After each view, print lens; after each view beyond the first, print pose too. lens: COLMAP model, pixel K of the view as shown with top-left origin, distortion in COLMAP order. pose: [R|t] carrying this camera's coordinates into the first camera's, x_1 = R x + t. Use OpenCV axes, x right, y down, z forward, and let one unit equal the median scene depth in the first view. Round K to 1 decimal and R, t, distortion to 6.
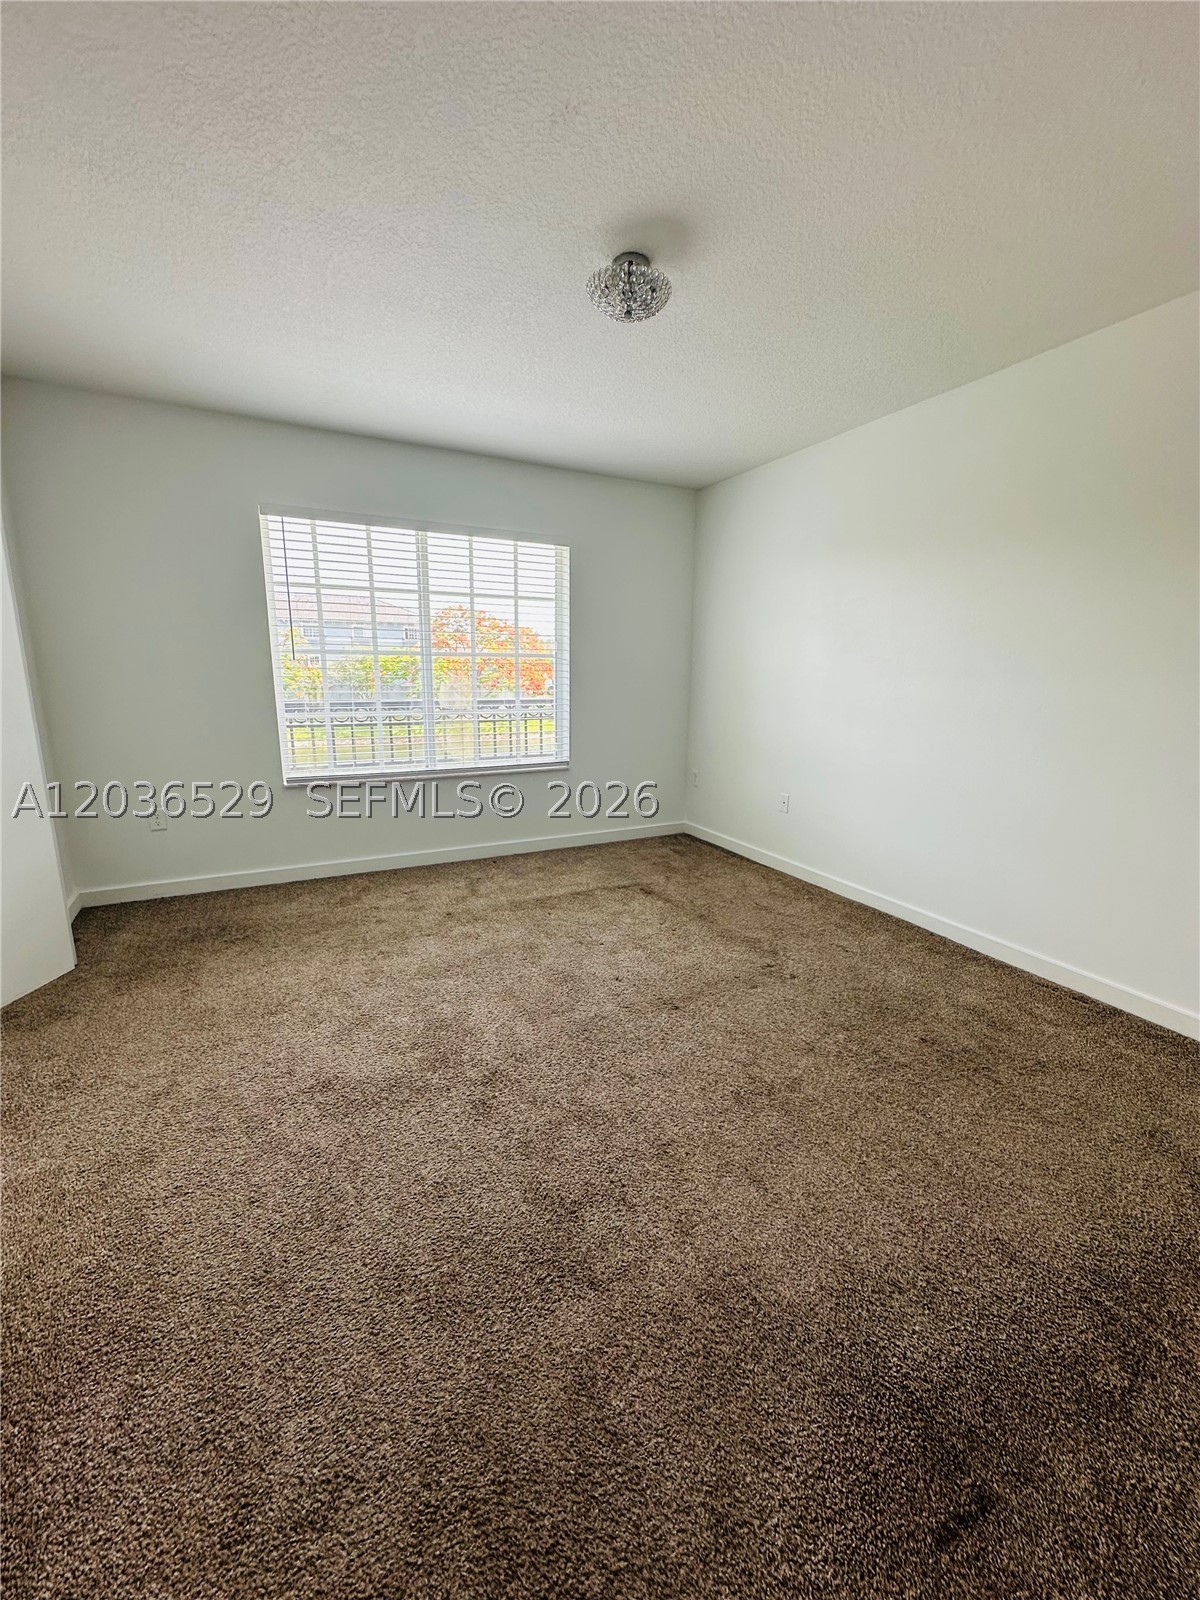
lens RADIAL K [[642.5, 0, 595.3], [0, 642.5, 799.8], [0, 0, 1]] dist [0.001791, 0.000165]
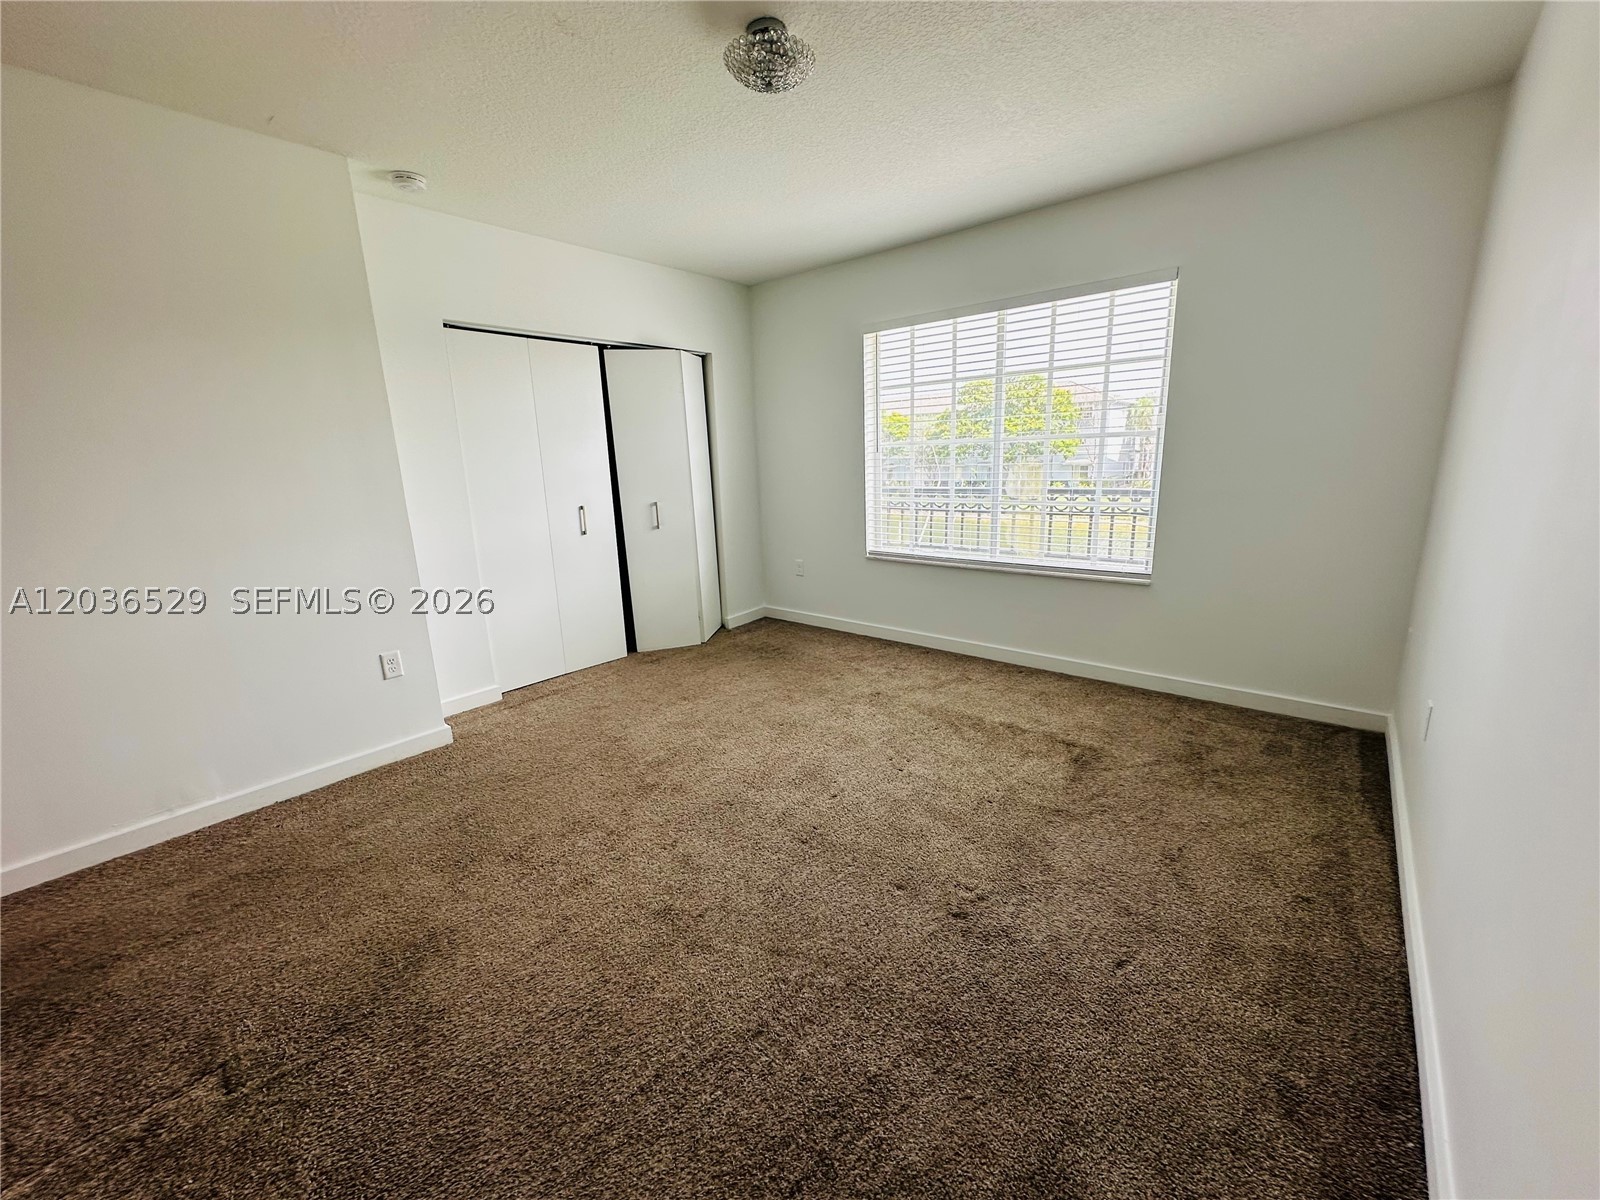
lens RADIAL K [[642.5, 0, 803.4], [0, 642.5, 599.5], [0, 0, 1]] dist [0.001791, 0.000165]
pose [[0.383676, 0.183629, -0.905026, 0.580770], [-0.145814, 0.979783, 0.136981, -0.089609], [0.911883, 0.079409, 0.402695, 0.397785]]
